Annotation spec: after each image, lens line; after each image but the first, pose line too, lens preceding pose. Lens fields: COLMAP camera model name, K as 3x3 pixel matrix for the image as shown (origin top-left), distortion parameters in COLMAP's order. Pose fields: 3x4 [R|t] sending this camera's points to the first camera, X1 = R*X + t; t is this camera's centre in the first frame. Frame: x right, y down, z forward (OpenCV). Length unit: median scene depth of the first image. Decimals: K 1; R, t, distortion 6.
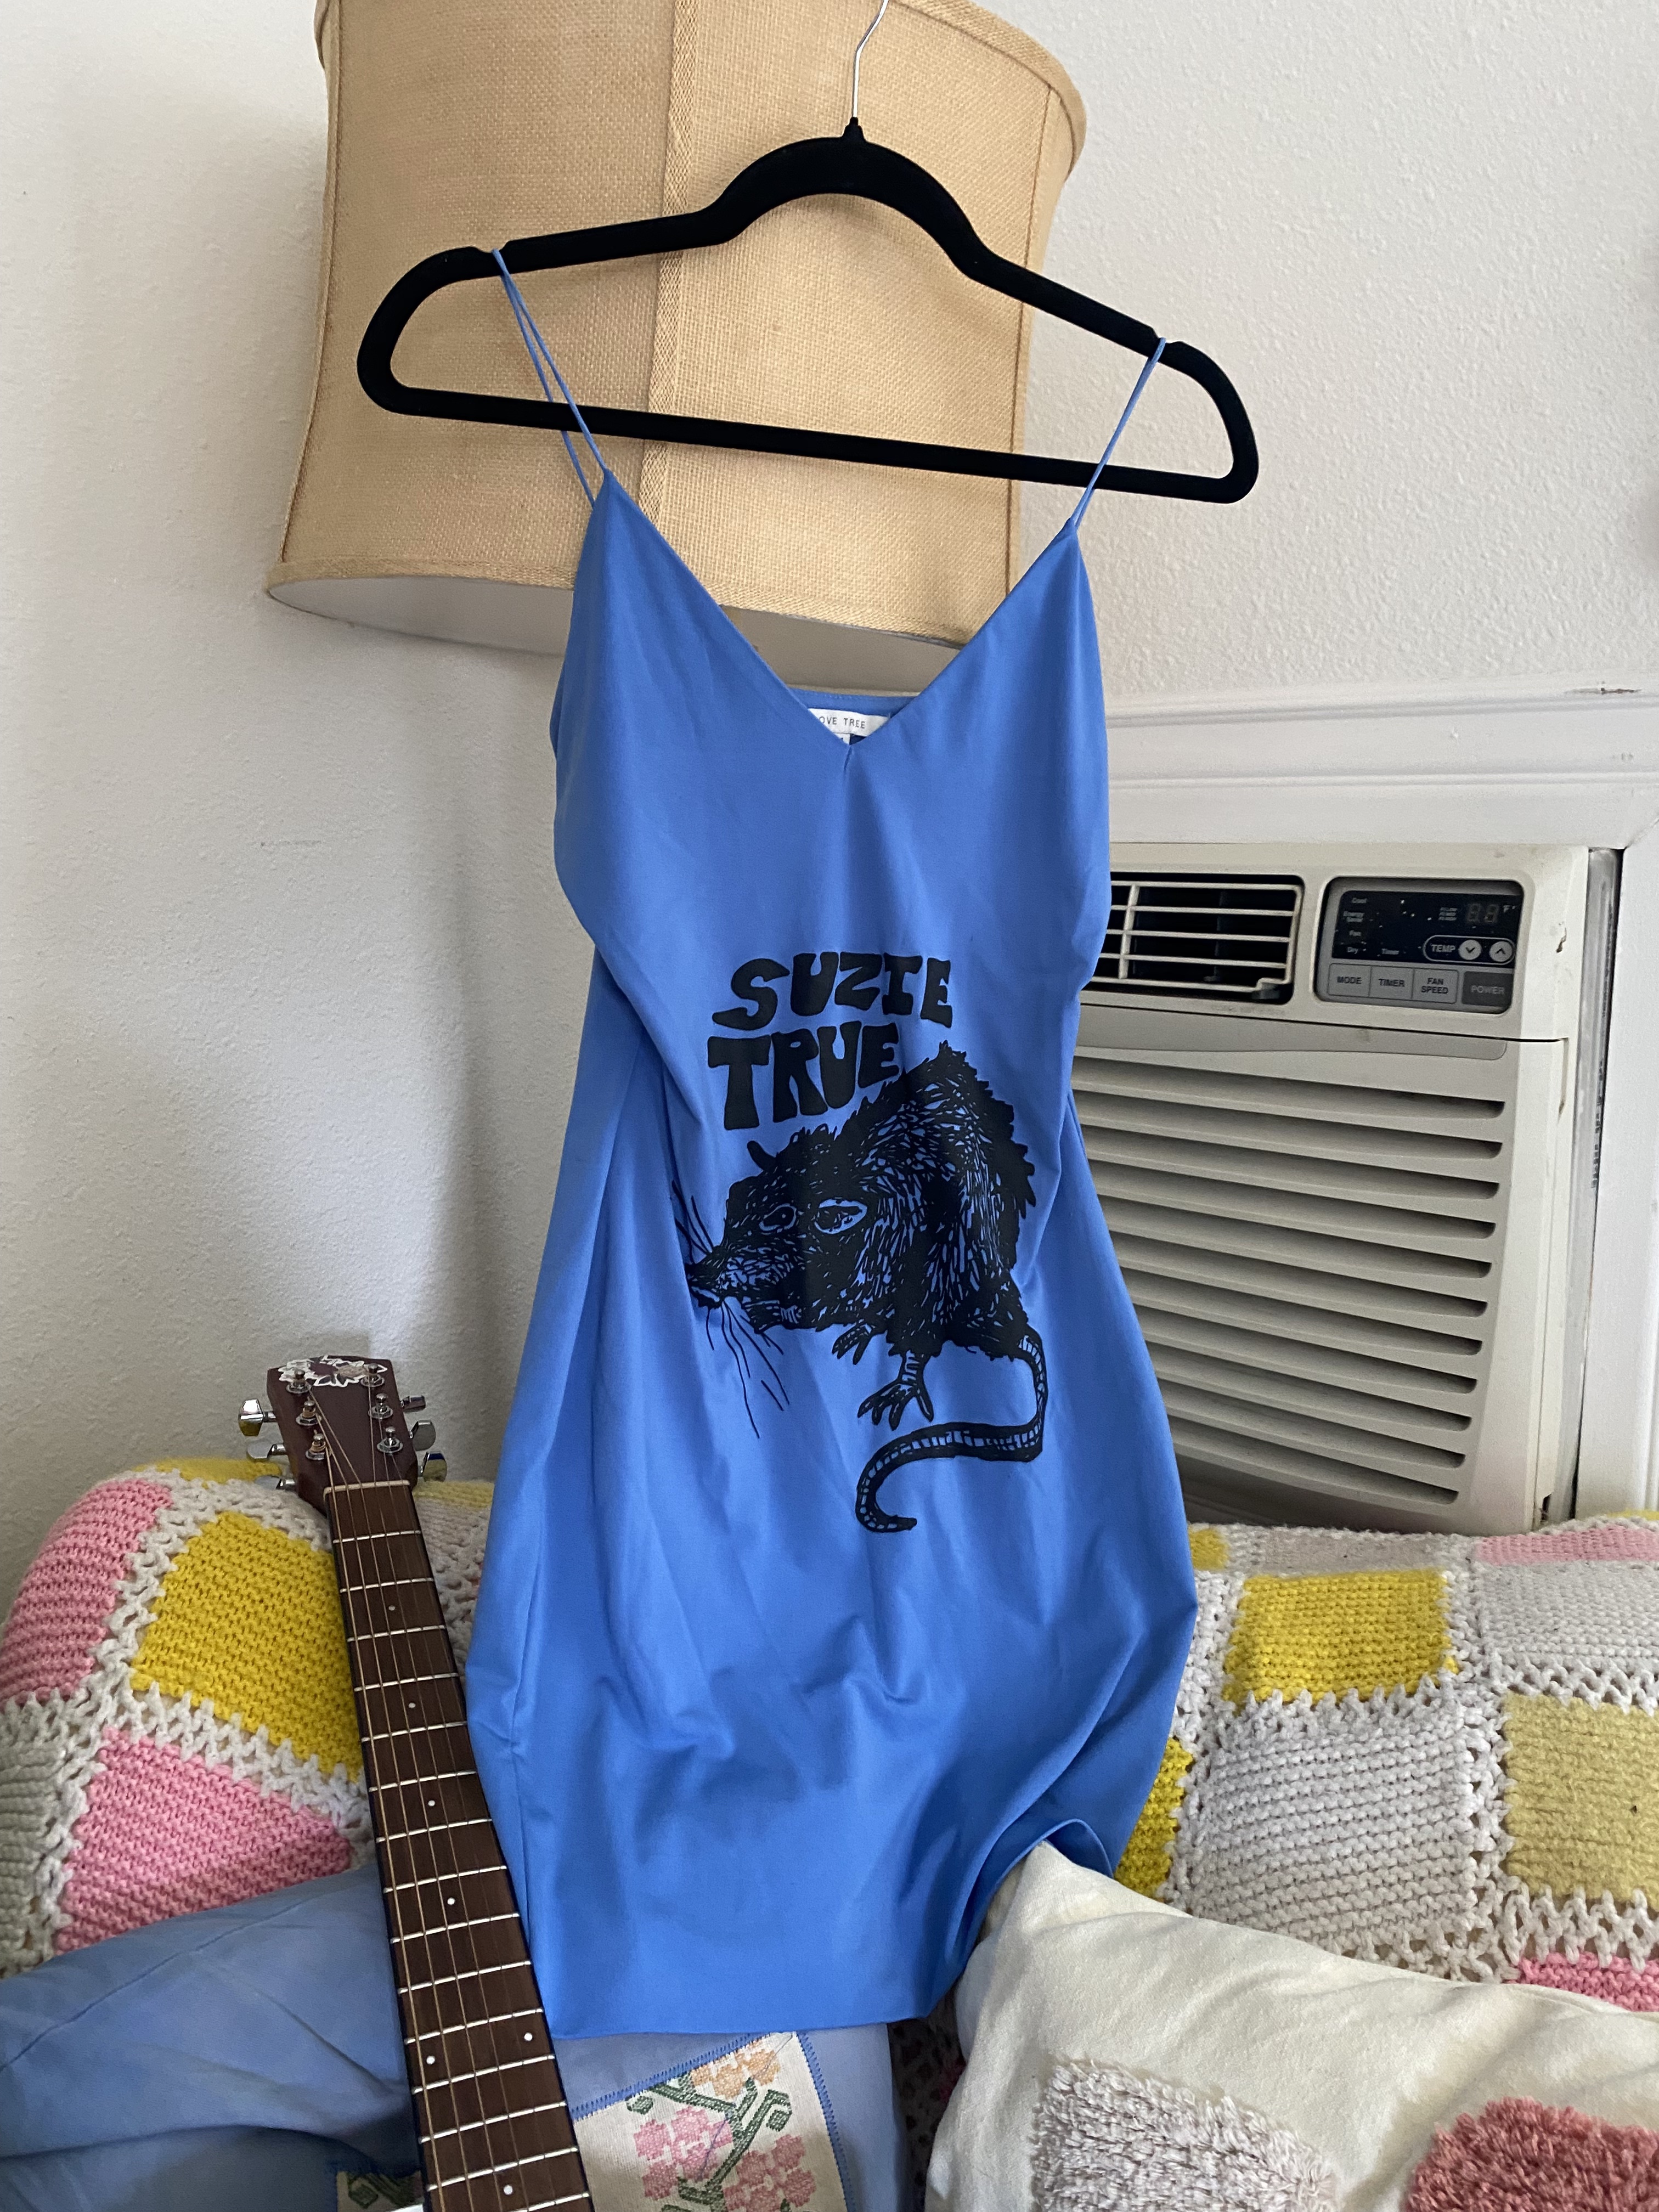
lens RADIAL K [[1718.4, 0, 834.5], [0, 1718.4, 1095.7], [0, 0, 1]] dist [-0.000338, -0.001980]
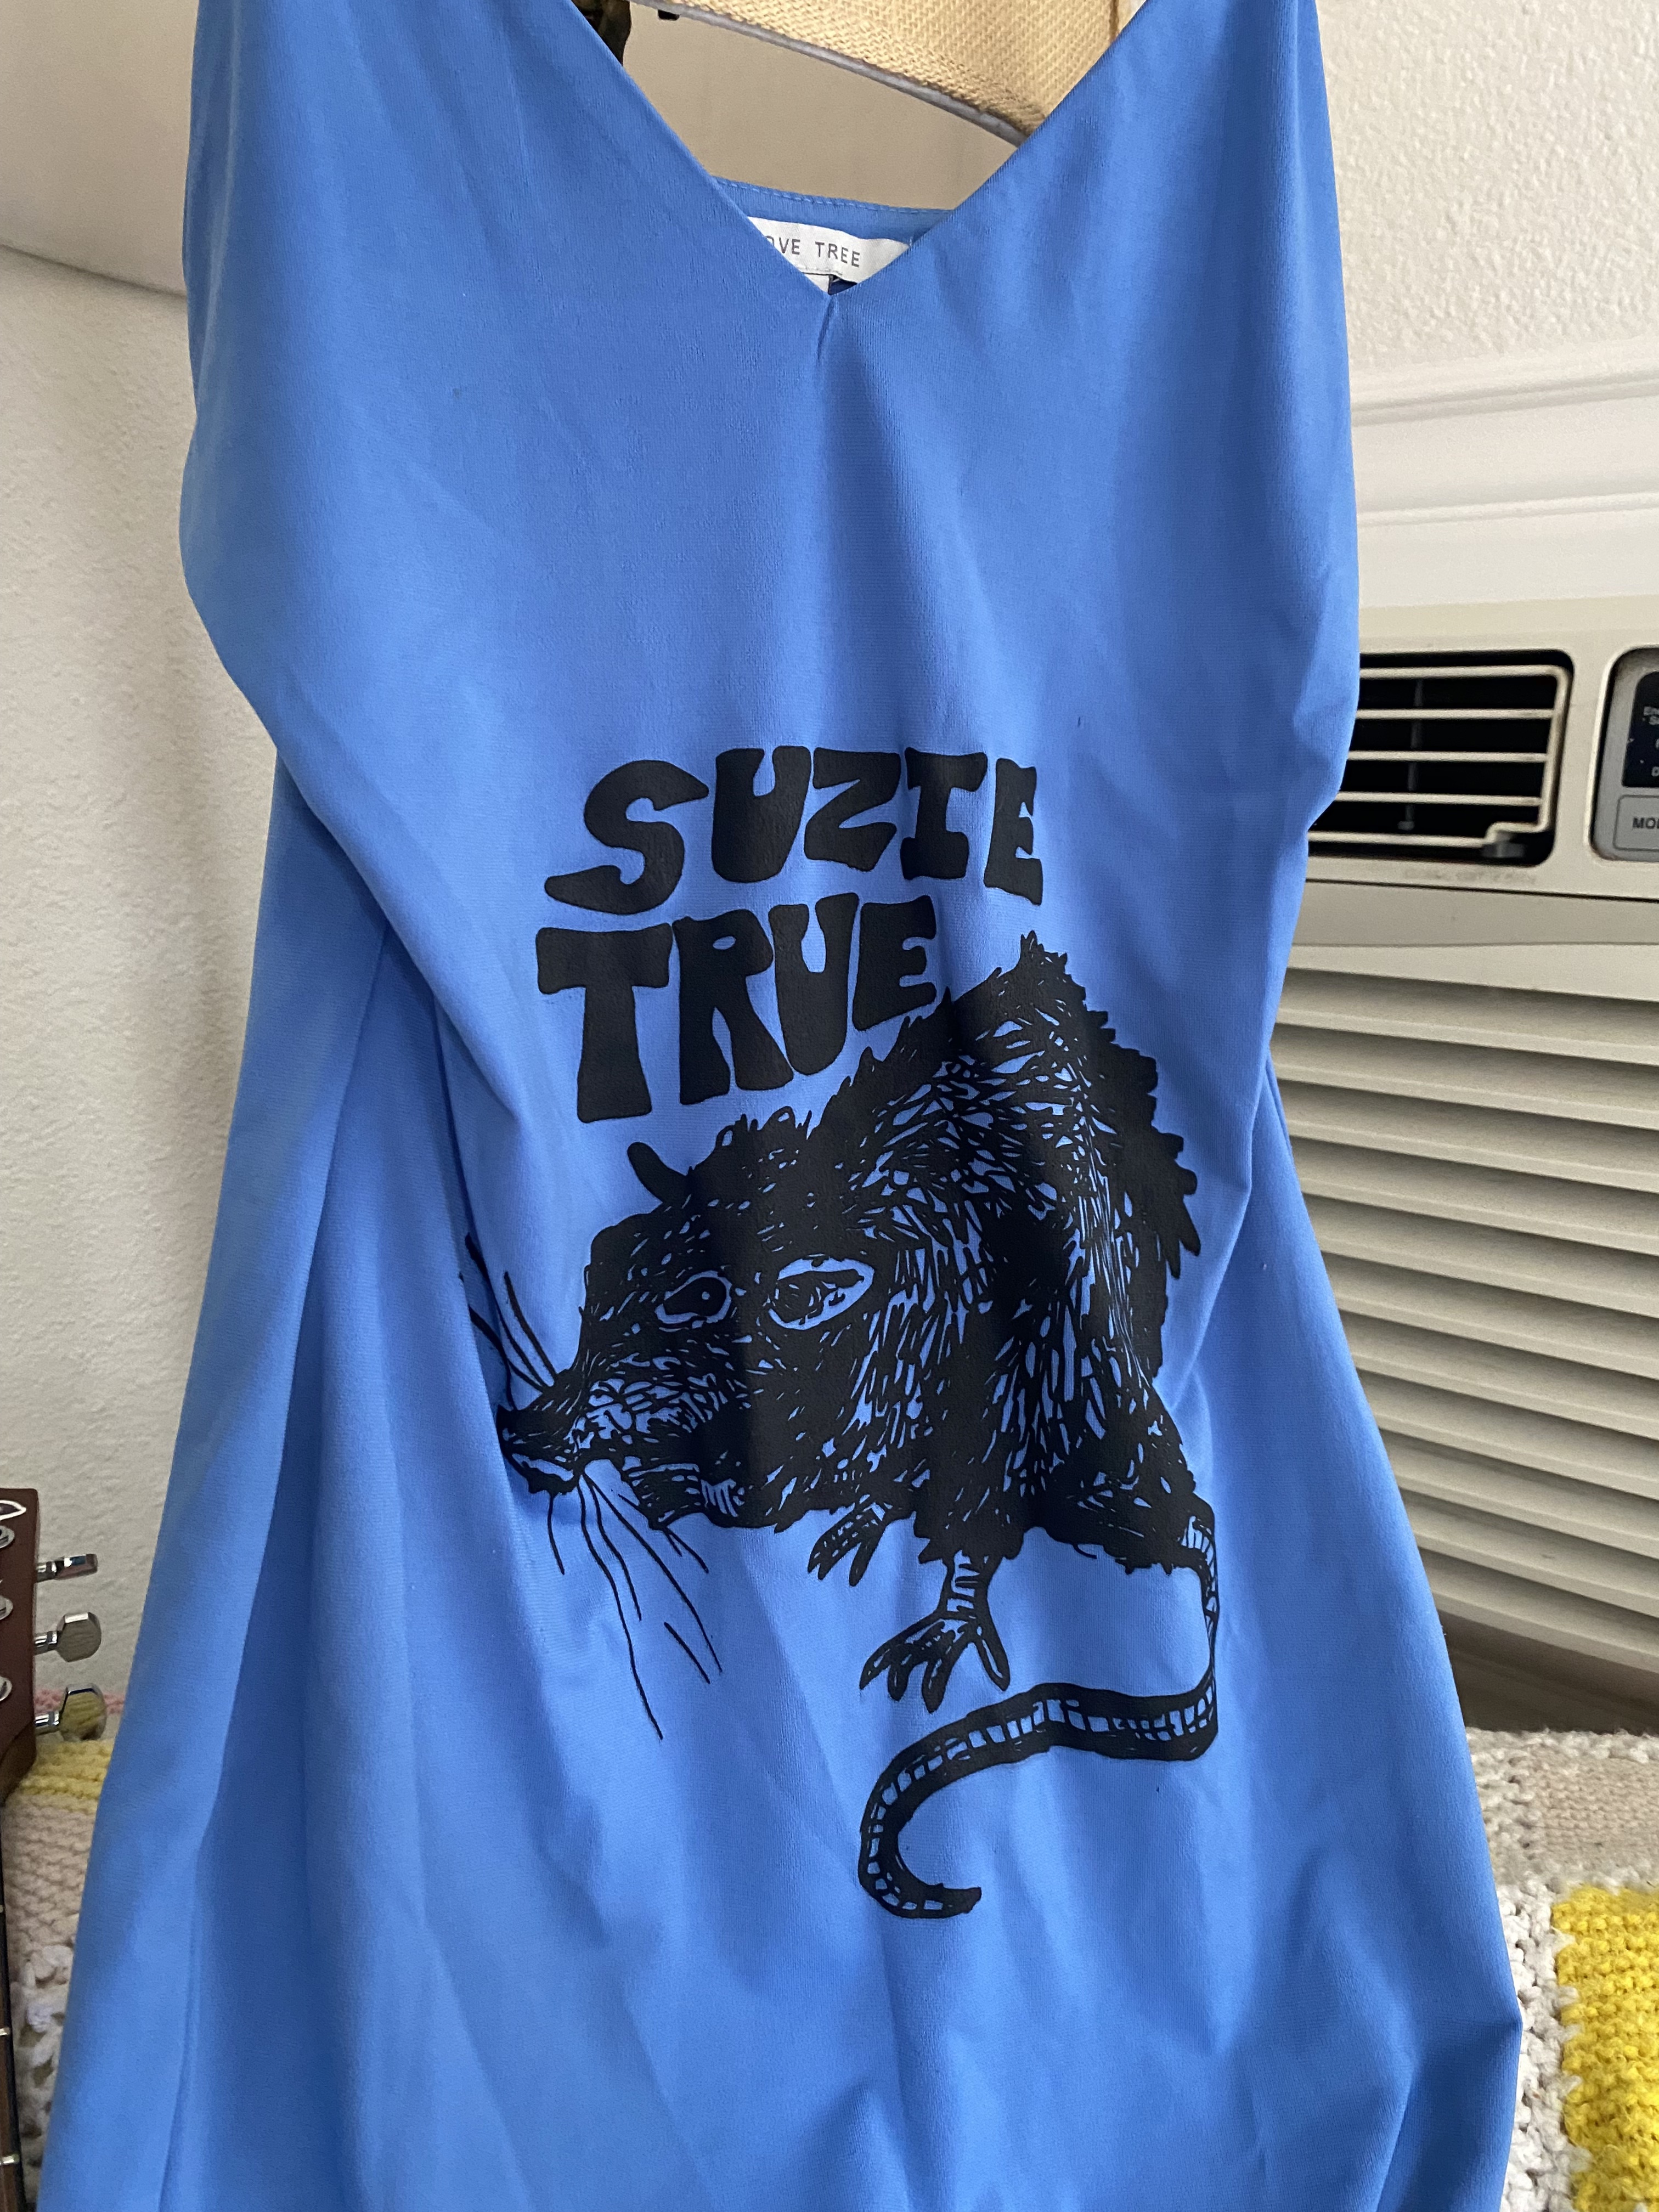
lens RADIAL K [[1718.4, 0, 834.5], [0, 1718.4, 1095.7], [0, 0, 1]] dist [-0.000338, -0.001980]
pose [[0.998969, -0.015364, 0.042728, -0.012702], [0.012783, 0.998114, 0.060034, -0.015264], [-0.043570, -0.059426, 0.997281, 0.509419]]
